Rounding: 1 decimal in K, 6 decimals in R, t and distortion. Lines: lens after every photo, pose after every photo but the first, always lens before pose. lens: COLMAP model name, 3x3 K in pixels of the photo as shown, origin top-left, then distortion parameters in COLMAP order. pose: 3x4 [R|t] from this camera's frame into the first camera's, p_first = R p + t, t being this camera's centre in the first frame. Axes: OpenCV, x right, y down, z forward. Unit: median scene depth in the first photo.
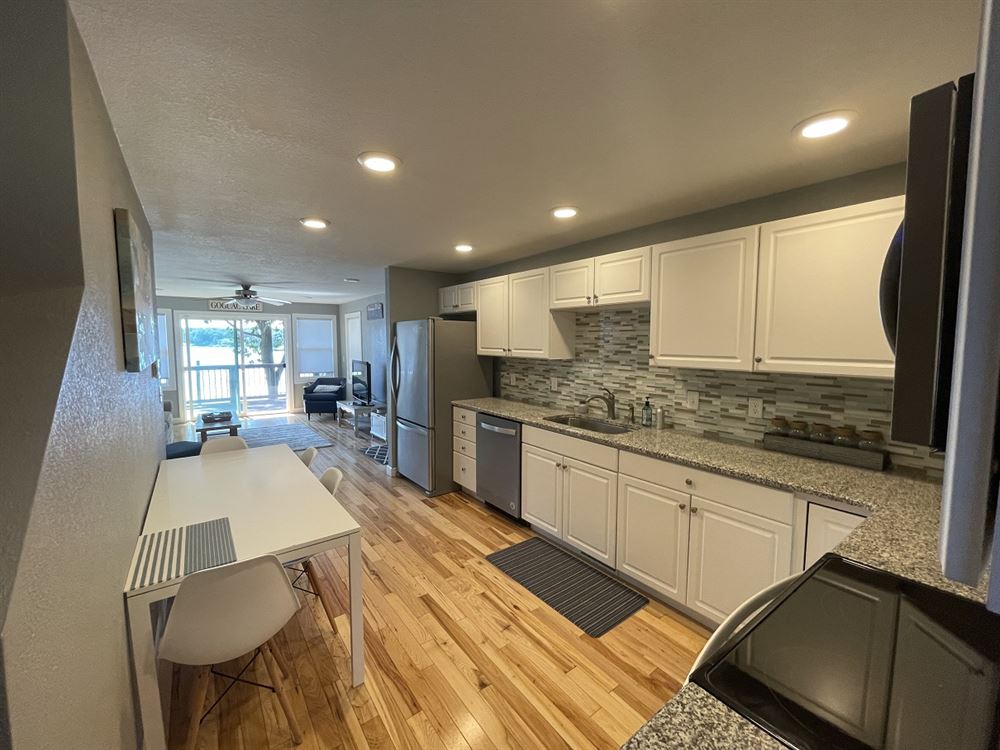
lens RADIAL K [[406.2, 0, 495.6], [0, 406.2, 373.1], [0, 0, 1]] dist [0.000524, -0.000187]
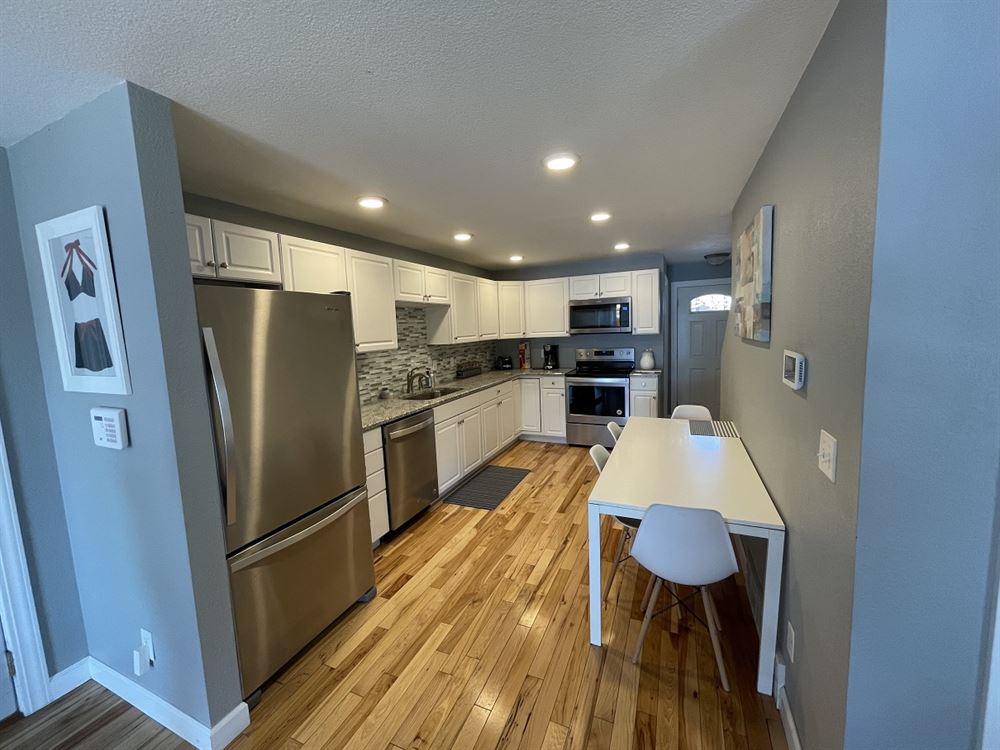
lens RADIAL K [[406.2, 0, 495.6], [0, 406.2, 373.1], [0, 0, 1]] dist [0.000524, -0.000187]
pose [[-0.488233, -0.079423, 0.869092, -1.012919], [0.111604, 0.981992, 0.152436, -0.118435], [-0.865548, 0.171419, -0.470577, 1.455287]]
